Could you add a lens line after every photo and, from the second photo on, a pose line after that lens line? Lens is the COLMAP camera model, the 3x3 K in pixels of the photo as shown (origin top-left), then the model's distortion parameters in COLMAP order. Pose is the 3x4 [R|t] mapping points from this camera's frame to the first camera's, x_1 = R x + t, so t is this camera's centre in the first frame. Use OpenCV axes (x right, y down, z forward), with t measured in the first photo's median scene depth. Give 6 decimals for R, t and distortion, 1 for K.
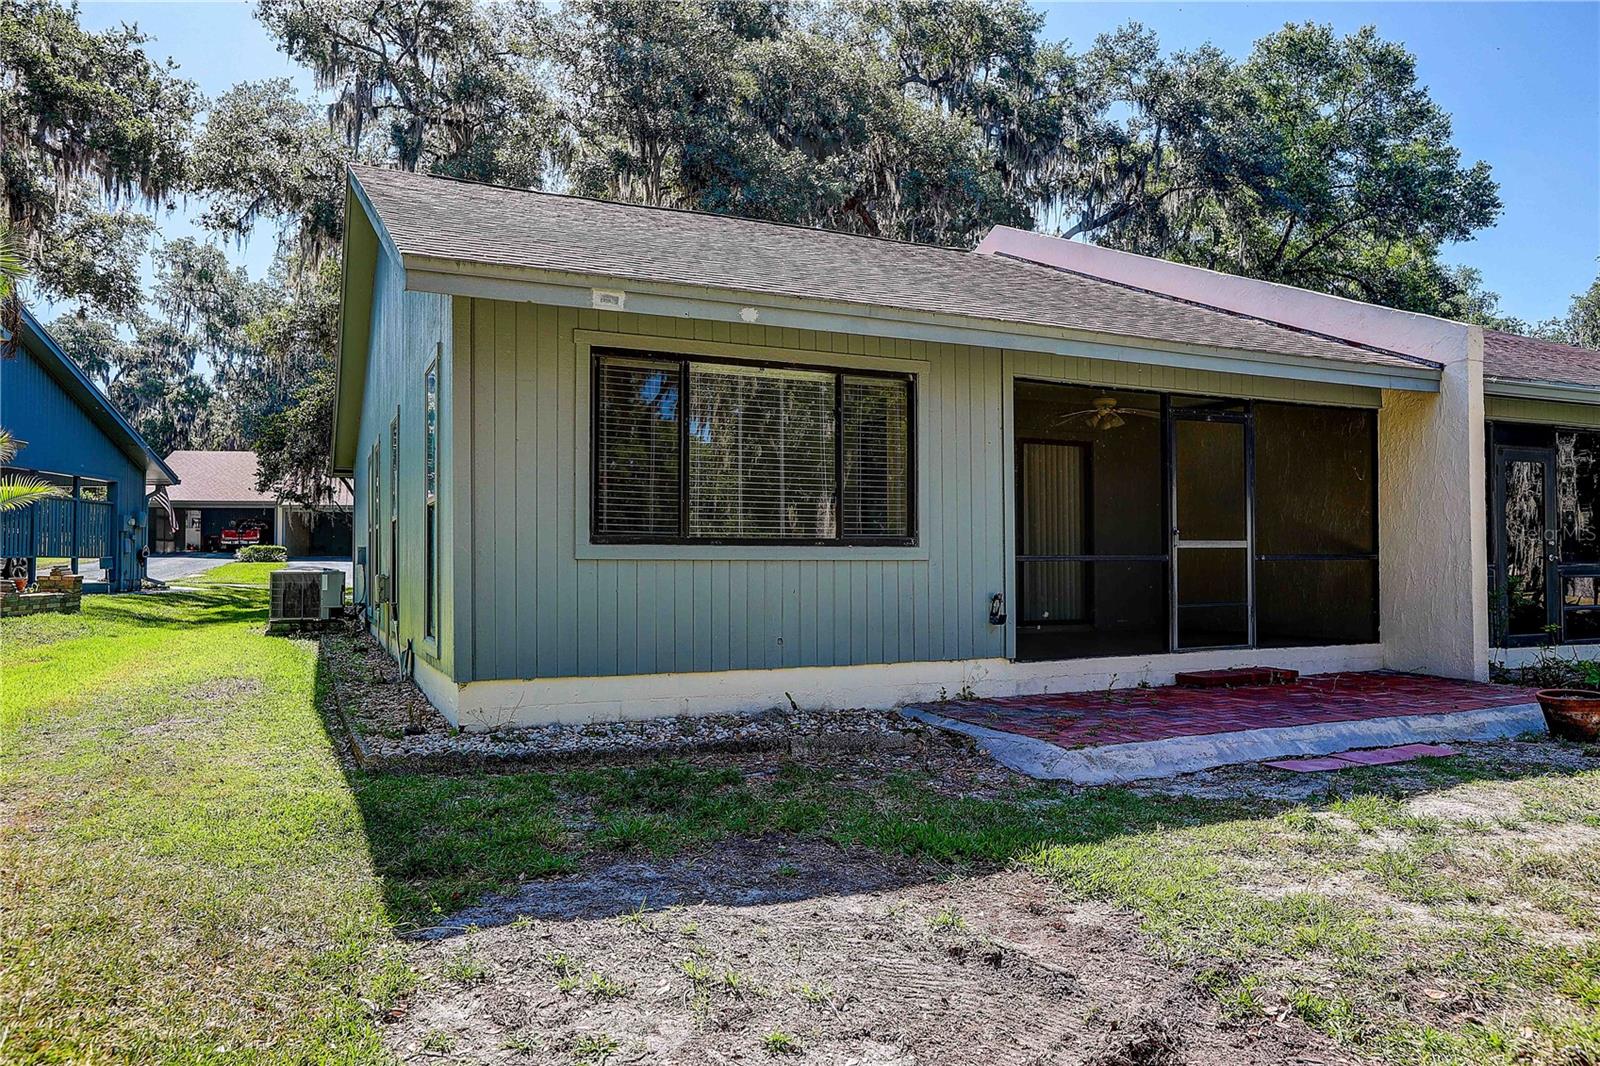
lens RADIAL K [[1078.3, 0, 800.0], [0, 1078.3, 533.0], [0, 0, 1]] dist [-0.005607, 0.003474]
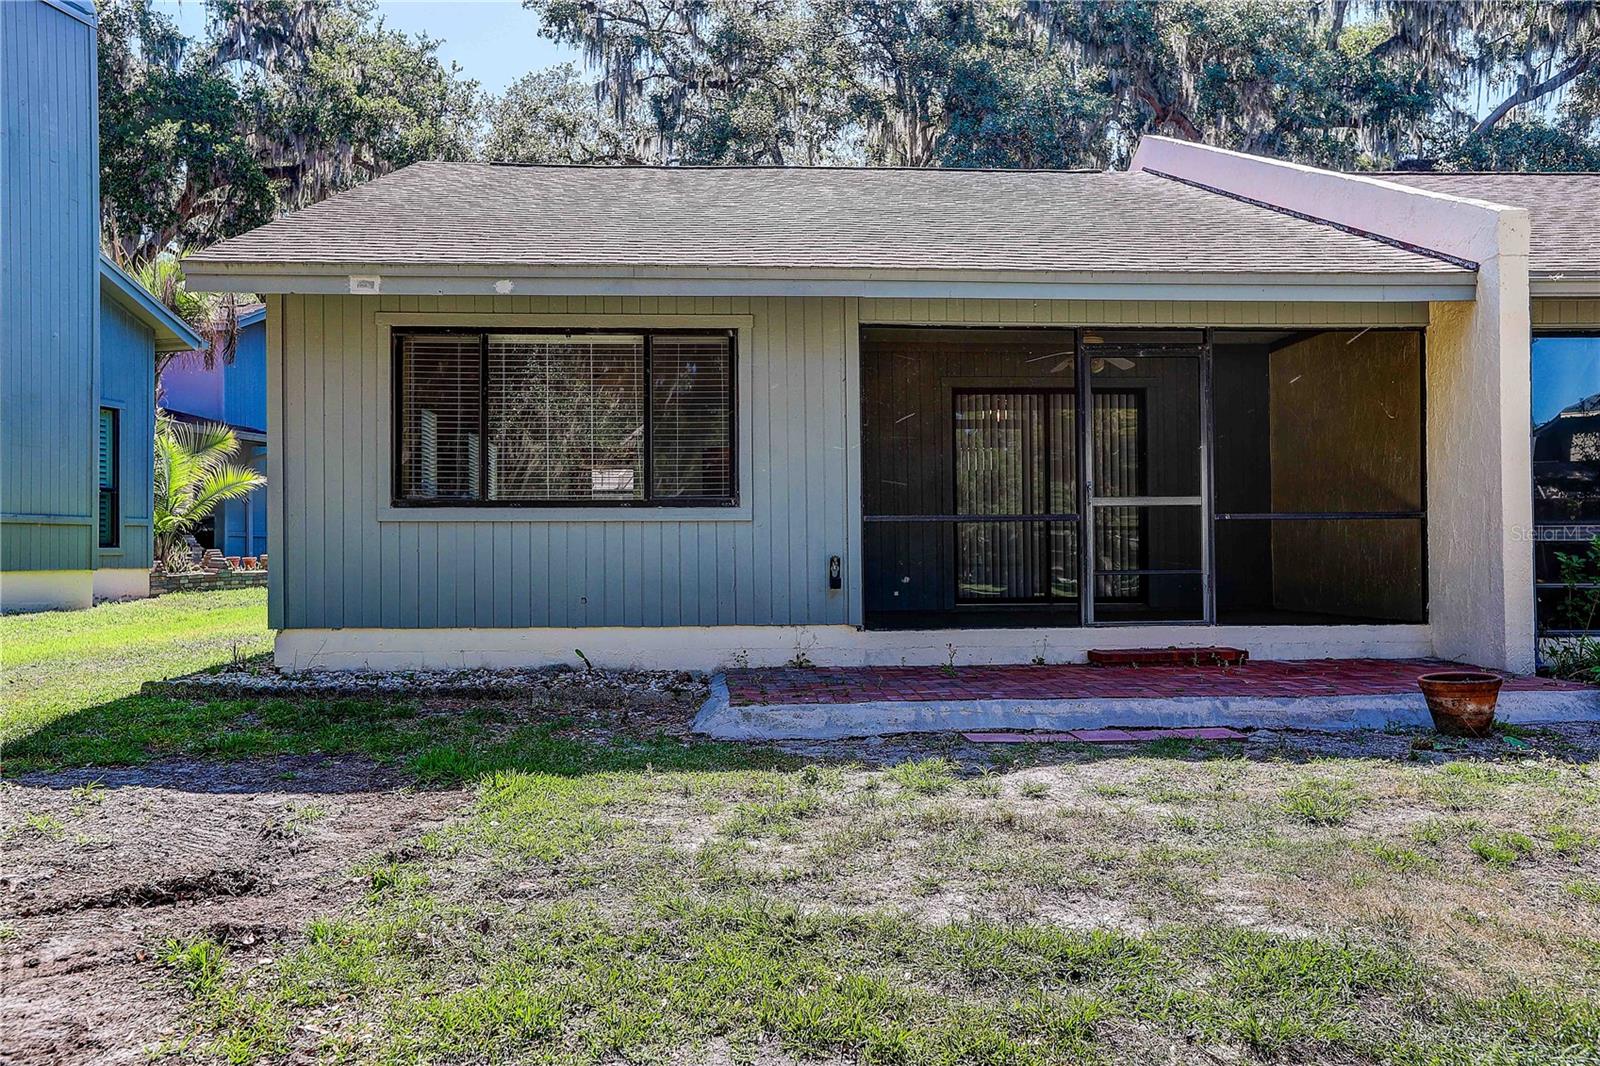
lens RADIAL K [[1258.1, 0, 795.8], [0, 1258.1, 529.3], [0, 0, 1]] dist [-0.006923, 0.061150]
pose [[0.929610, -0.011246, -0.368372, 0.556449], [0.013773, 0.999896, 0.004230, 0.027705], [0.368286, -0.009005, 0.929669, -0.032289]]
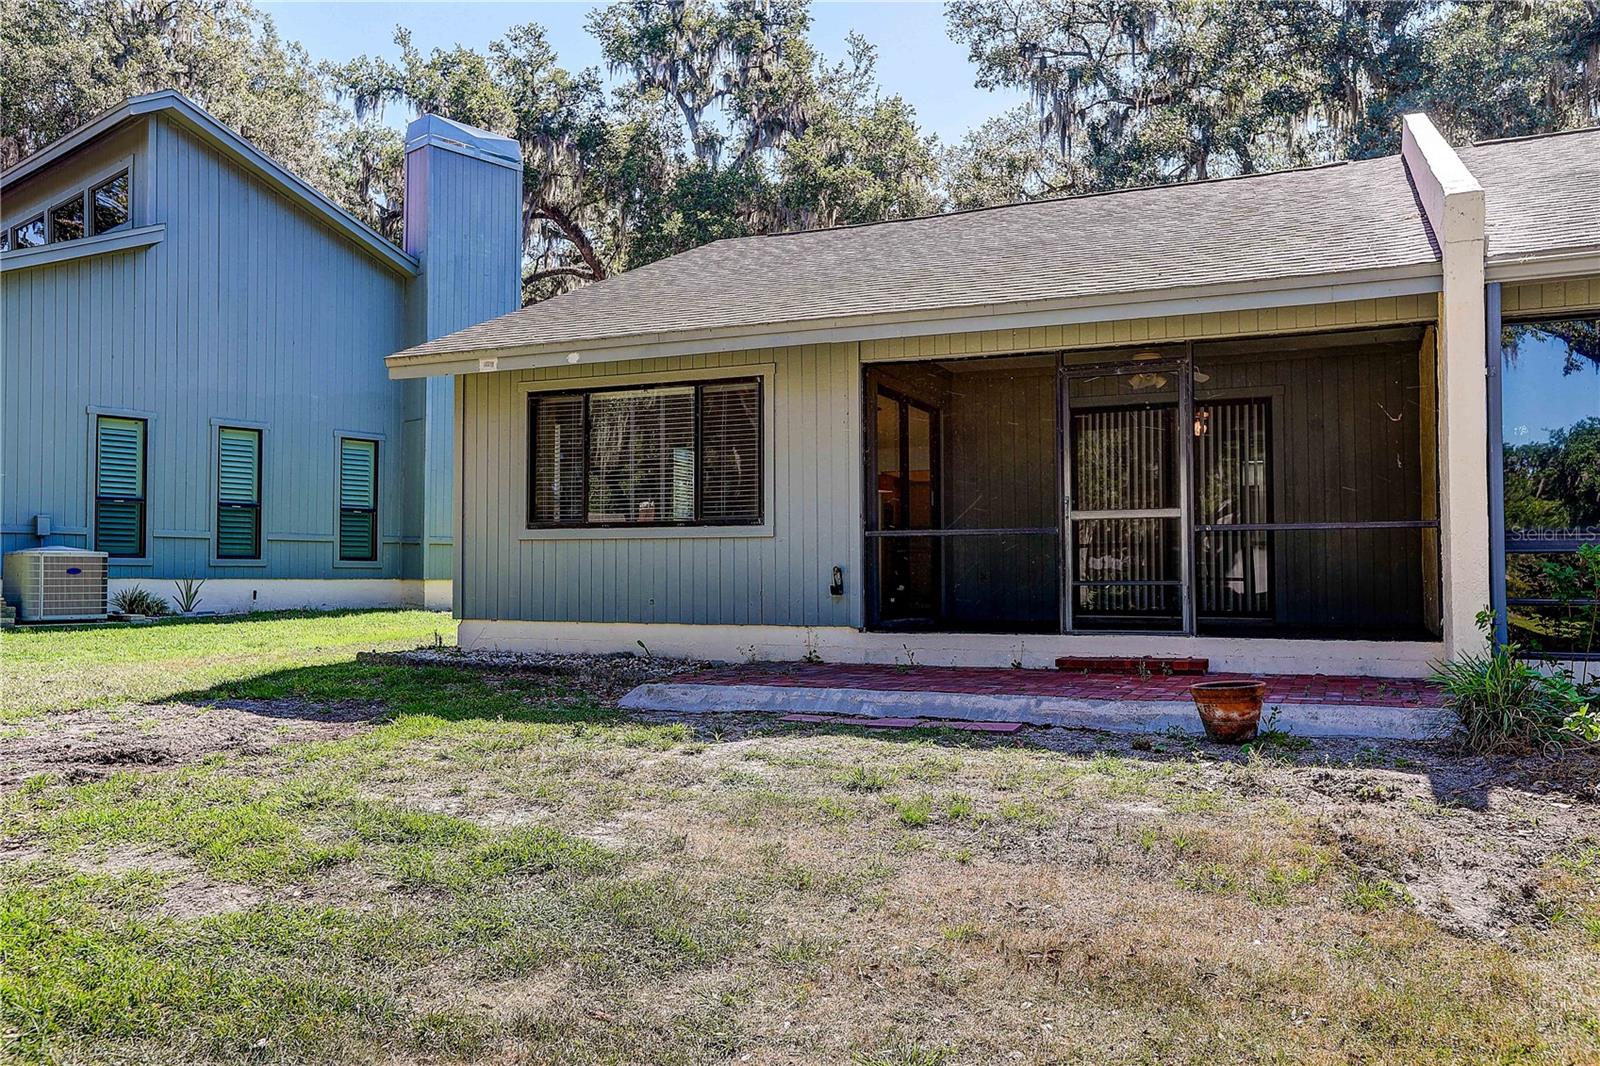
lens RADIAL K [[1258.1, 0, 795.8], [0, 1258.1, 529.3], [0, 0, 1]] dist [-0.006923, 0.061150]
pose [[0.652608, -0.028181, -0.757171, 1.115085], [0.018582, 0.999603, -0.021188, 0.044698], [0.757468, -0.000242, 0.652873, 0.144266]]
